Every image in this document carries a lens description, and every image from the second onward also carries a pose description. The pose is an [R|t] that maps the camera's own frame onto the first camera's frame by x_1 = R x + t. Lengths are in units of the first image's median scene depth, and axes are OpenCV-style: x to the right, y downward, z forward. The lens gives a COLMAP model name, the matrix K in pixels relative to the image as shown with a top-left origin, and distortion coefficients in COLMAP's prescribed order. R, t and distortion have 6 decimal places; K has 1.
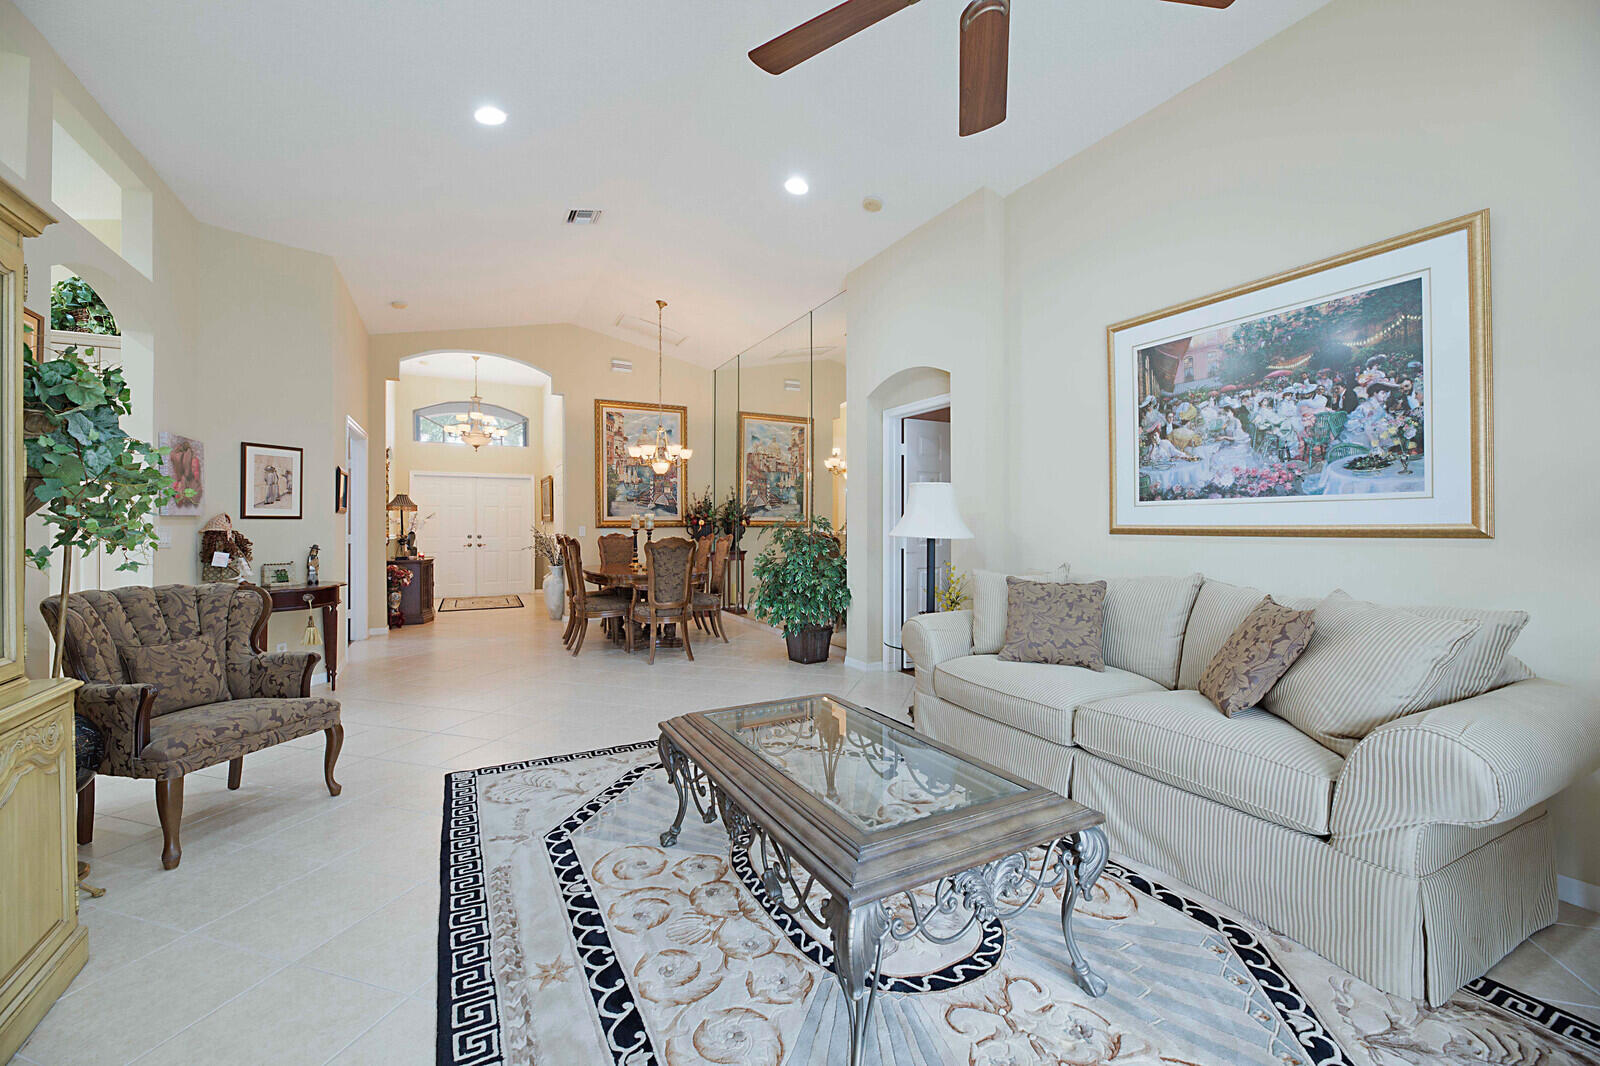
lens RADIAL K [[642.6, 0, 797.4], [0, 642.6, 524.2], [0, 0, 1]] dist [0.002326, -0.004755]
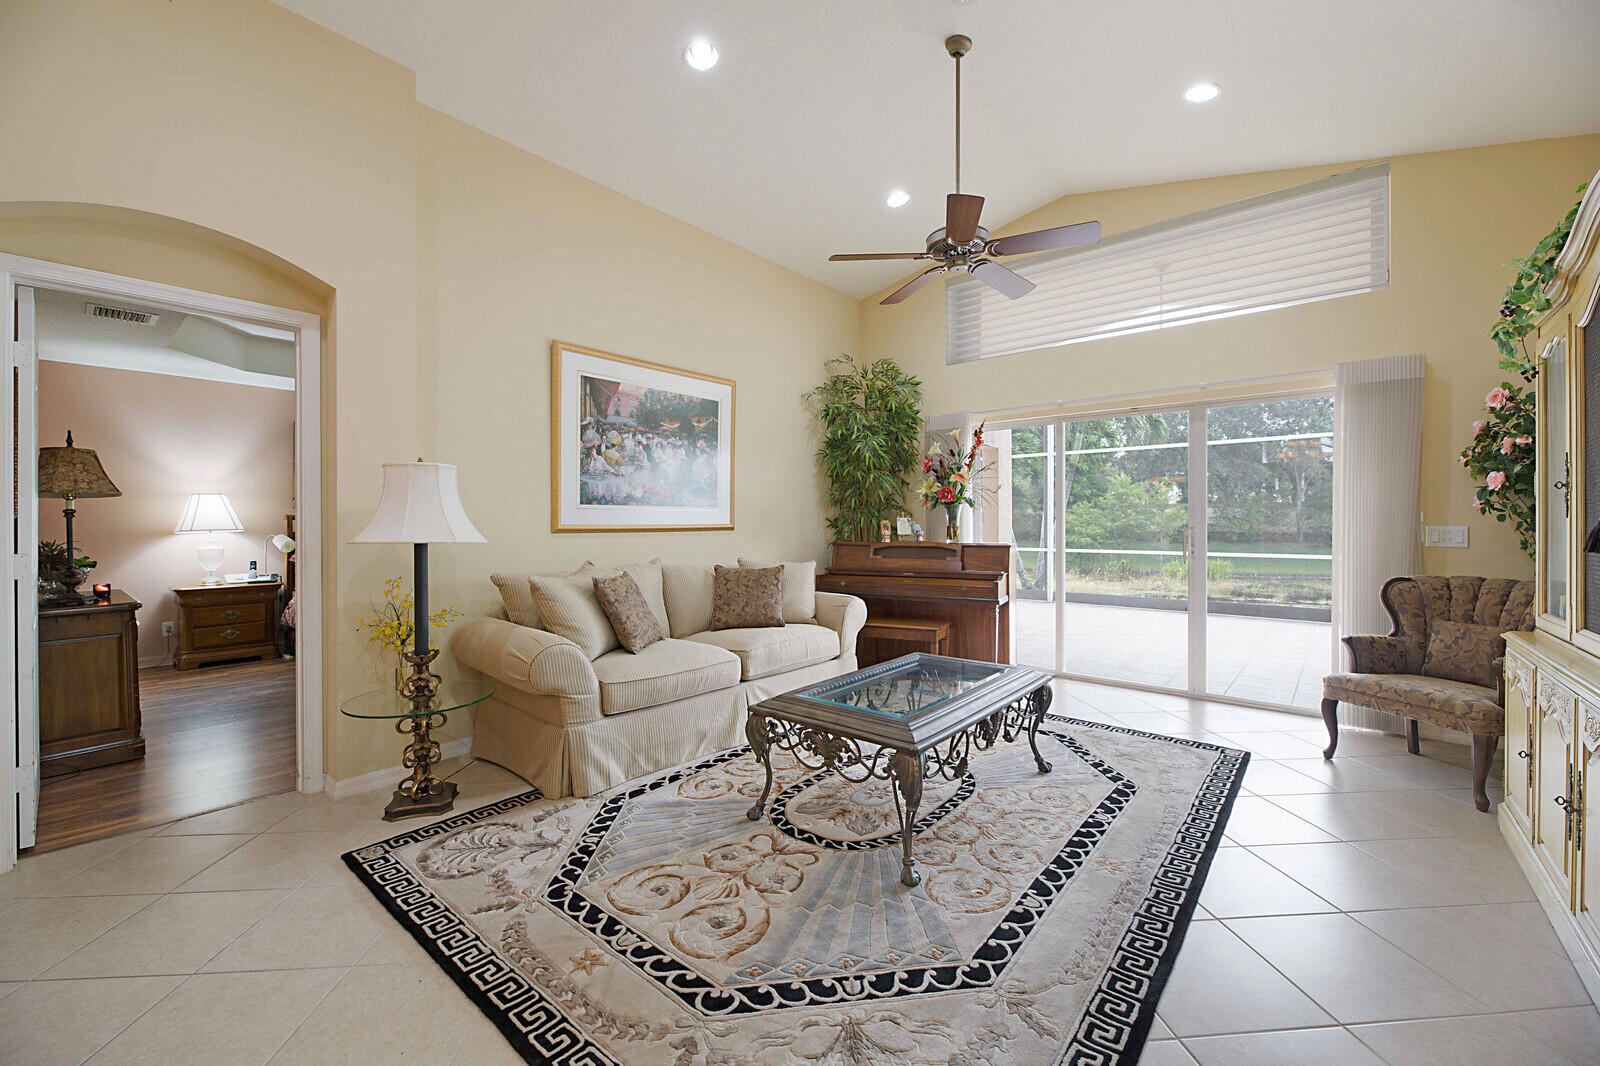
lens RADIAL K [[642.6, 0, 797.4], [0, 642.6, 524.2], [0, 0, 1]] dist [0.002326, -0.004755]
pose [[-0.366893, -0.001294, 0.930262, -0.826868], [0.001003, 0.999998, 0.001787, -0.001441], [-0.930262, 0.001589, -0.366891, 1.252936]]
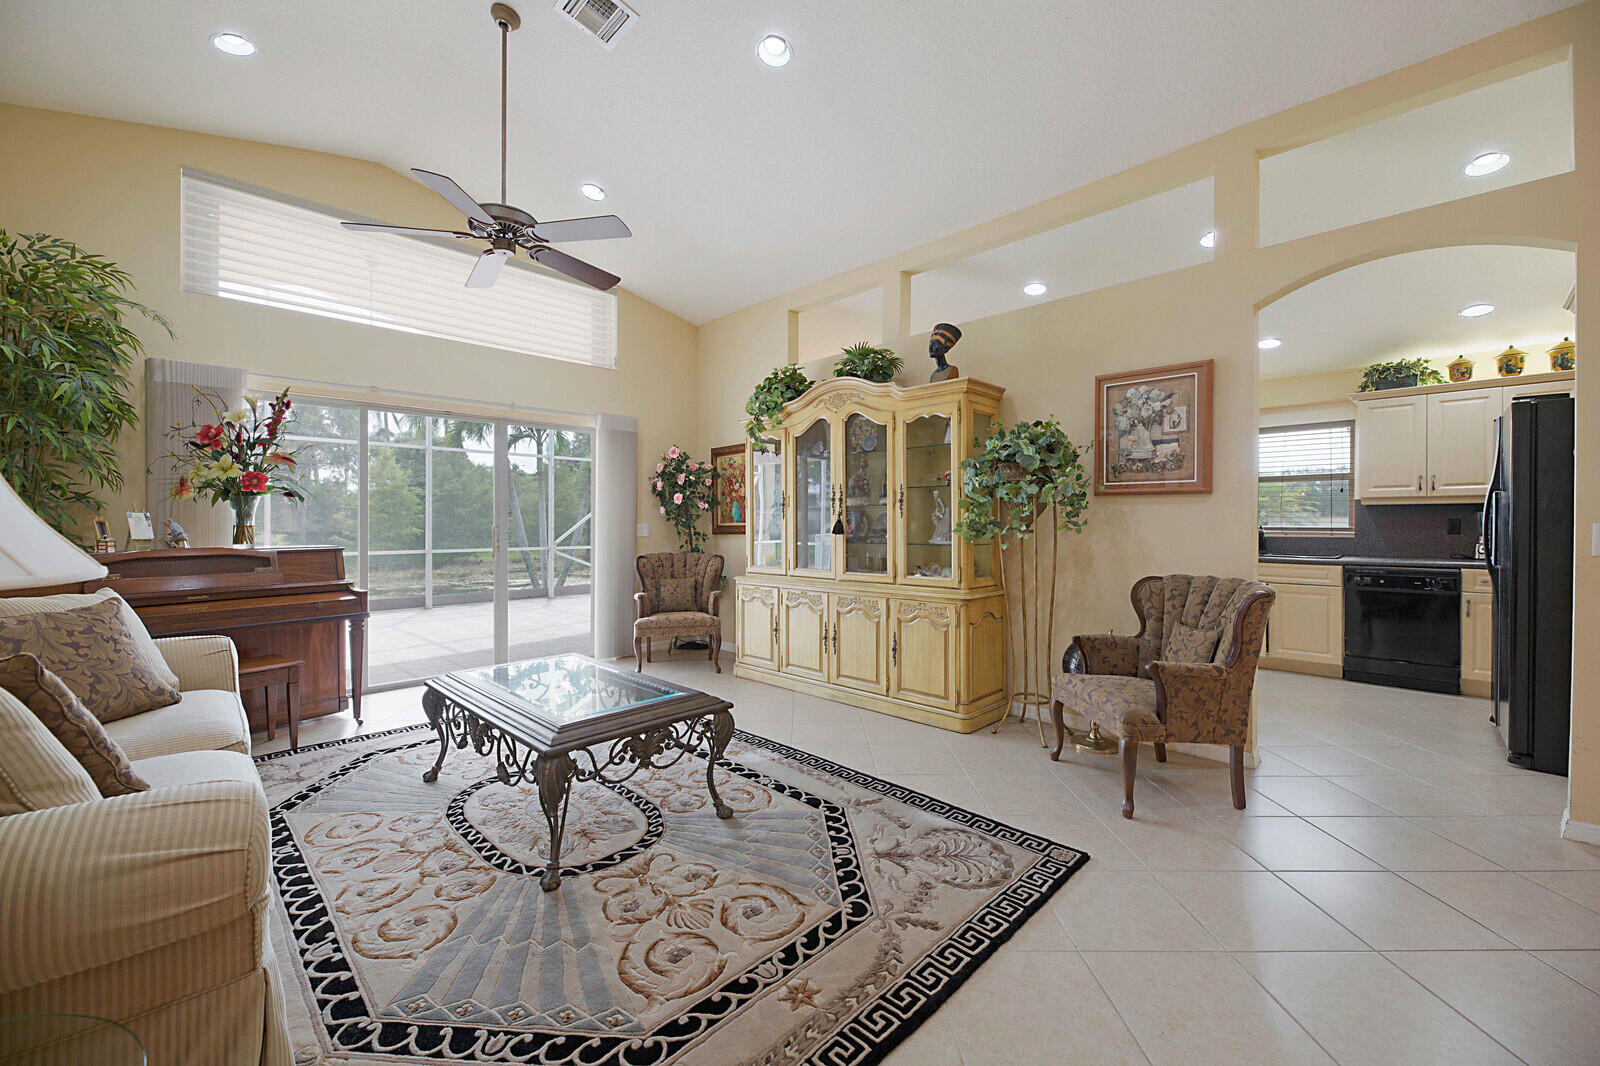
lens RADIAL K [[642.6, 0, 797.4], [0, 642.6, 524.2], [0, 0, 1]] dist [0.002326, -0.004755]
pose [[-0.957923, 0.002584, -0.287013, -0.006850], [0.001570, 0.999992, 0.003763, 0.000206], [0.287020, 0.003154, -0.957919, 1.763134]]
